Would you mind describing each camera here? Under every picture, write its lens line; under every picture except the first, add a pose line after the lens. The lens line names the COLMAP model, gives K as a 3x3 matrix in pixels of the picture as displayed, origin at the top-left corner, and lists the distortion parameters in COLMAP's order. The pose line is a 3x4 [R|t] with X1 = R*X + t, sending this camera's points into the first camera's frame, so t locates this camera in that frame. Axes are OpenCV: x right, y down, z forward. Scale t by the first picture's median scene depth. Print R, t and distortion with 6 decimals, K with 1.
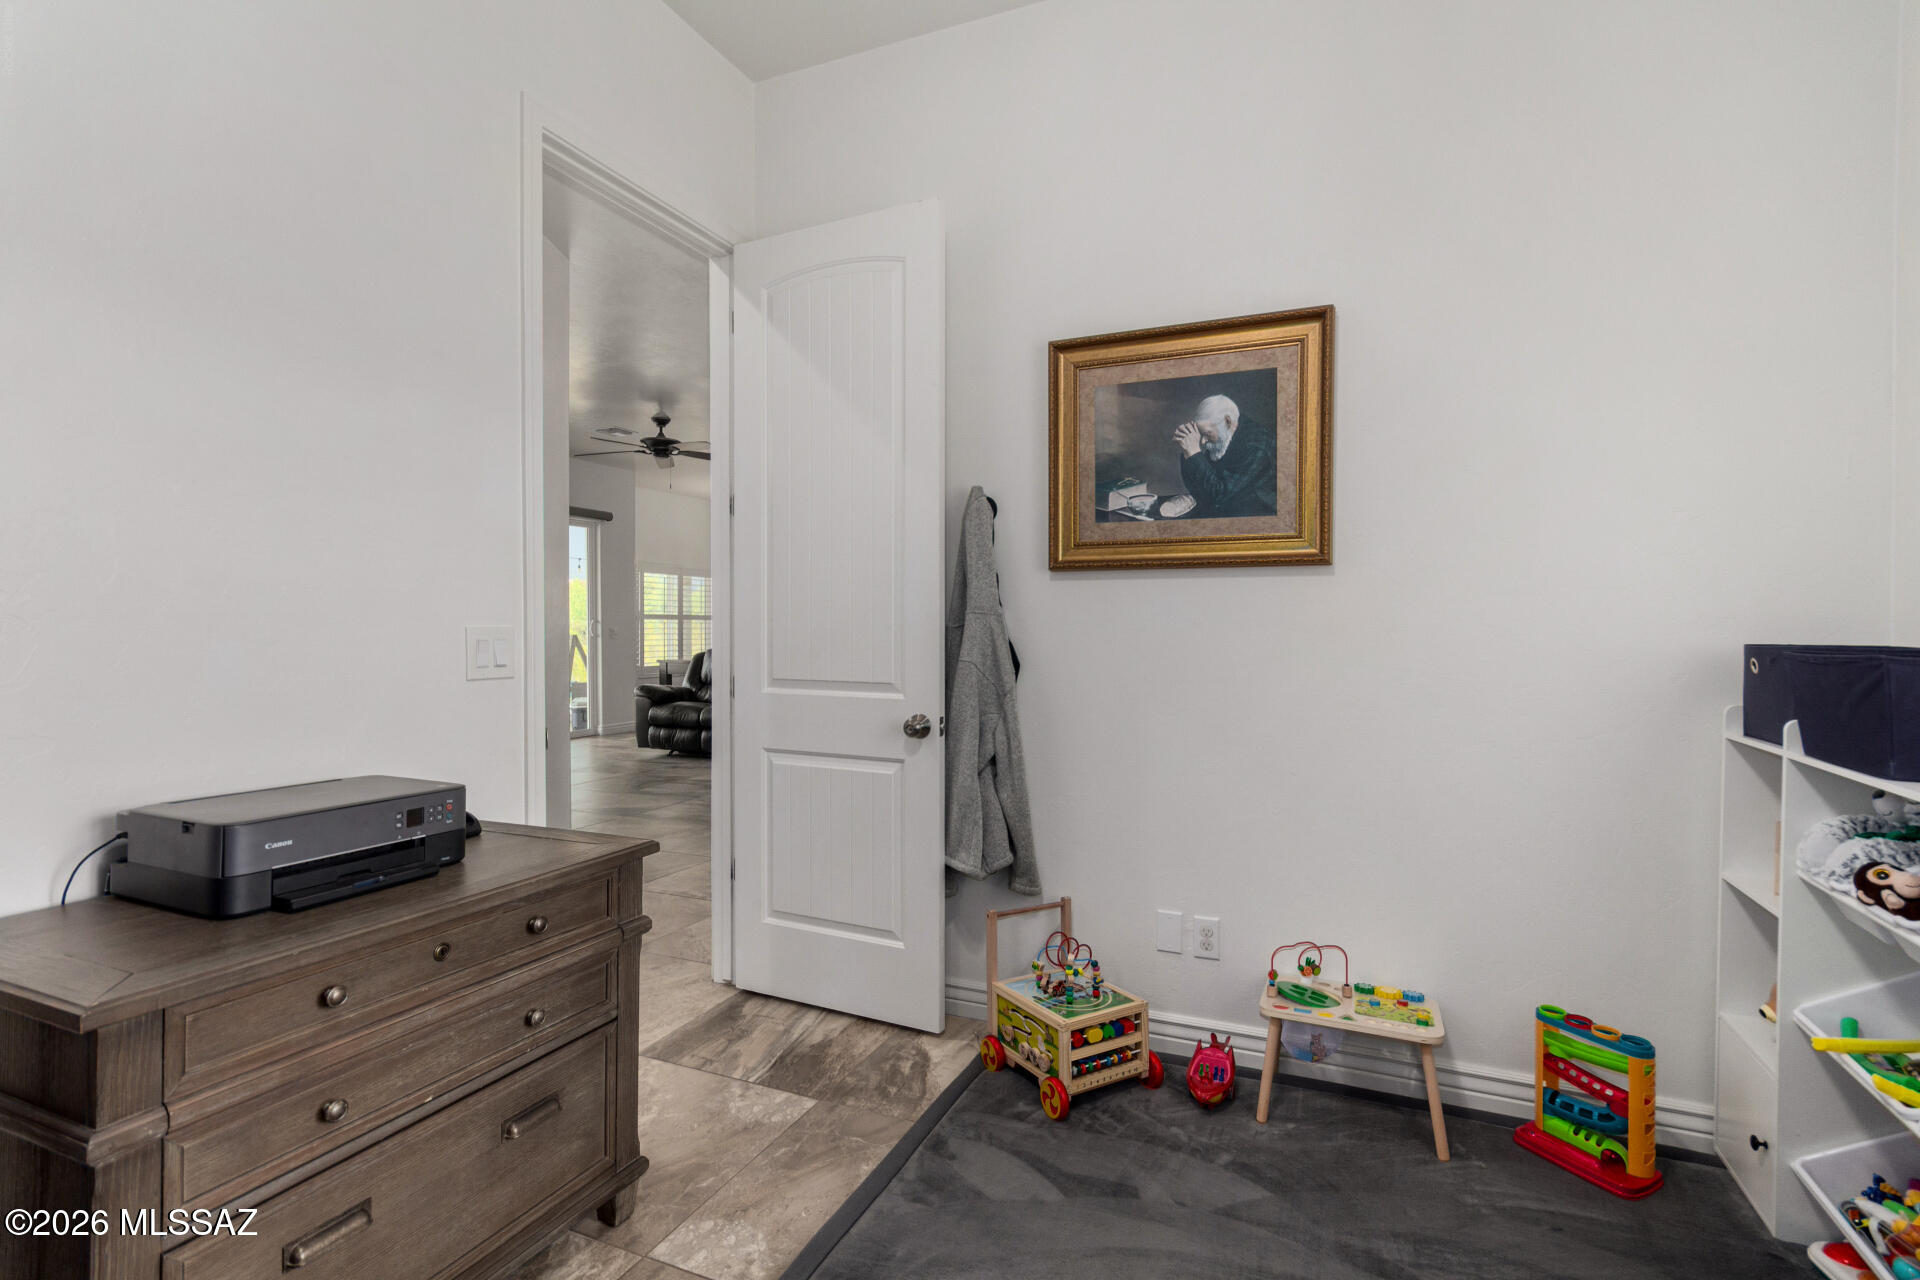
lens RADIAL K [[891.3, 0, 963.6], [0, 891.3, 638.2], [0, 0, 1]] dist [0.014821, -0.000771]
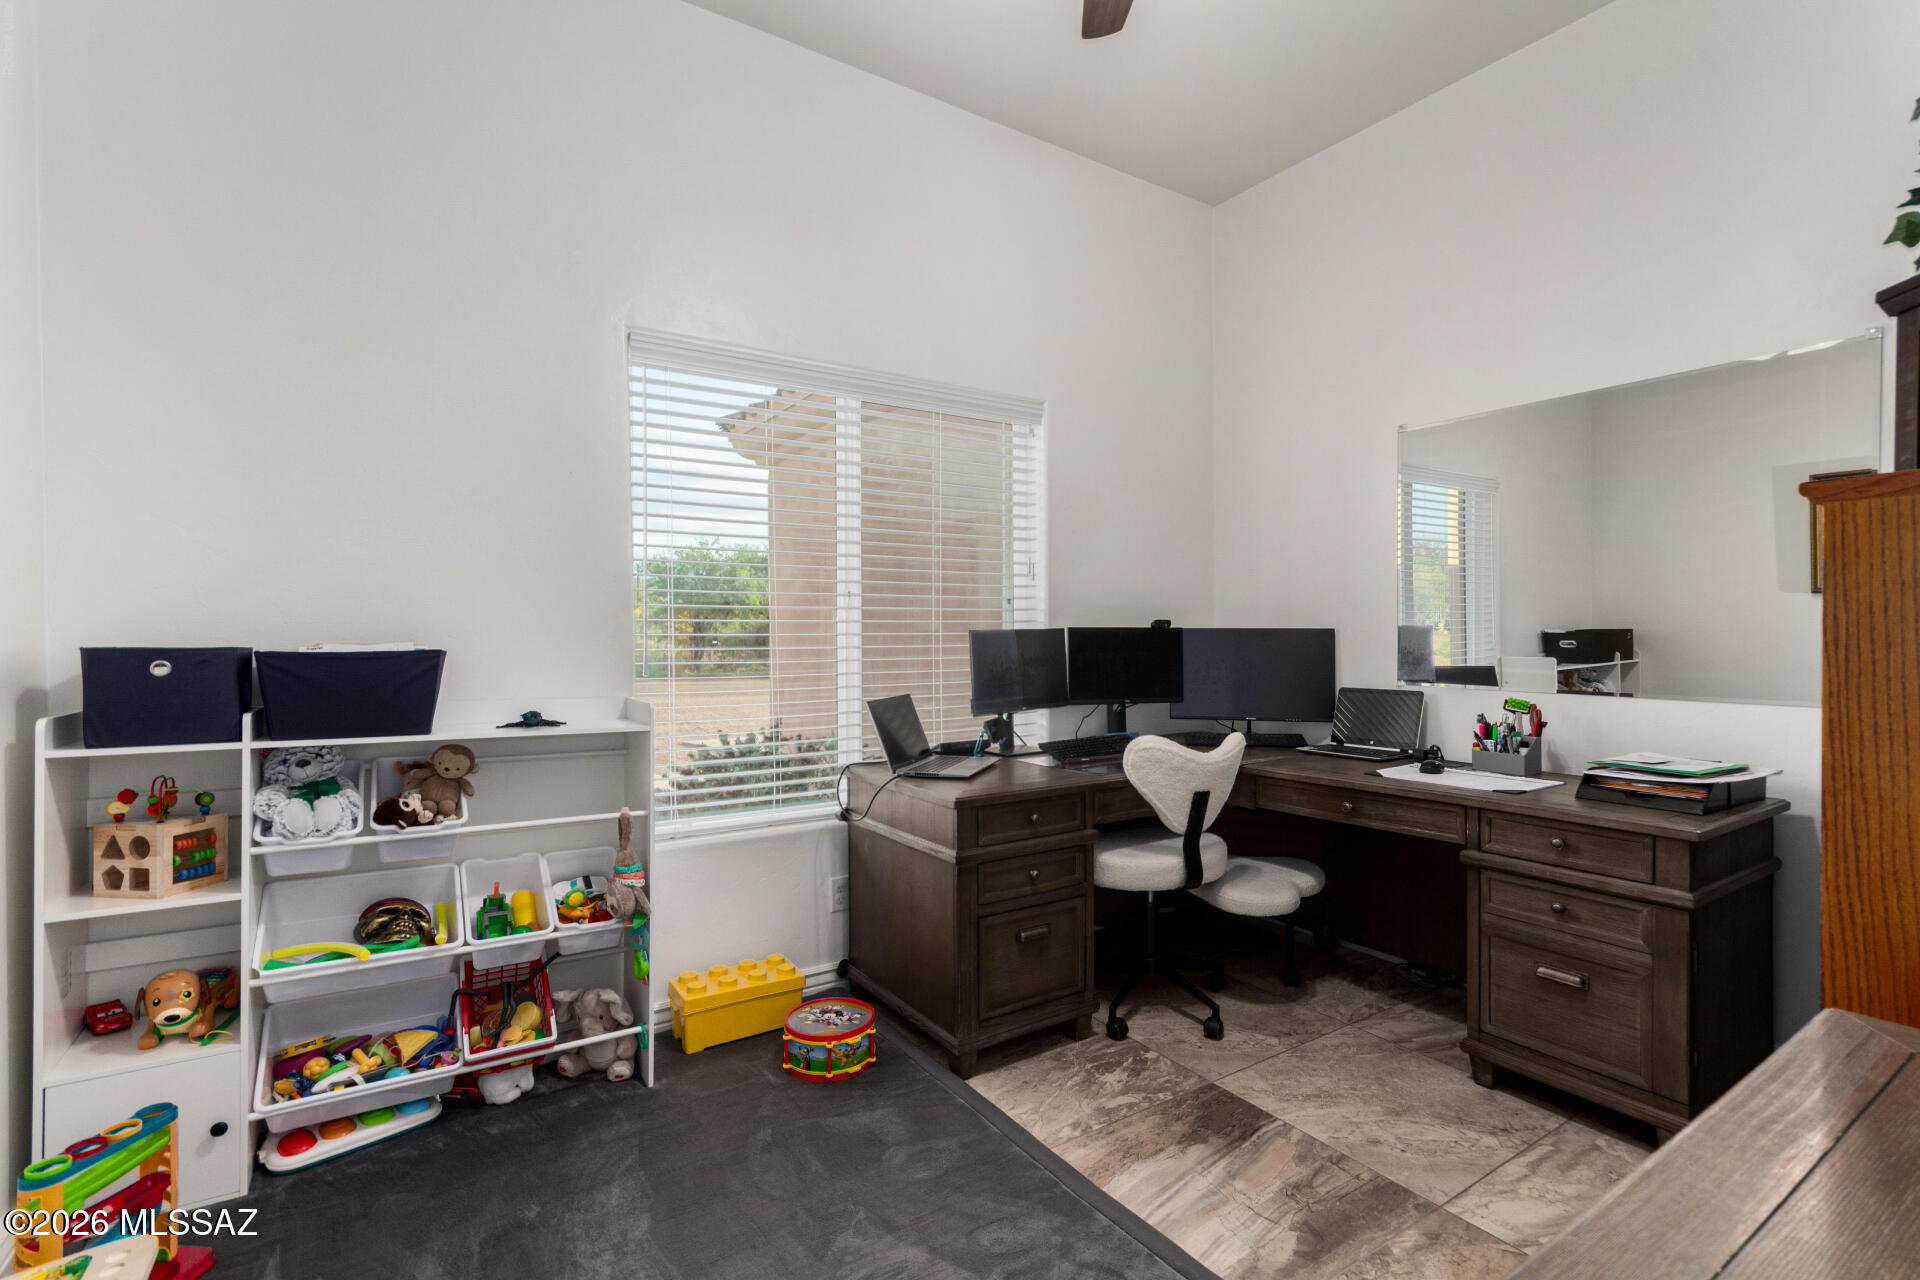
lens RADIAL K [[891.3, 0, 958.3], [0, 891.3, 632.6], [0, 0, 1]] dist [0.014821, -0.000771]
pose [[-0.836195, -0.012183, 0.548296, -0.423150], [-0.003833, 0.999859, 0.016371, -0.026885], [-0.548418, 0.011588, -0.836124, 1.793586]]
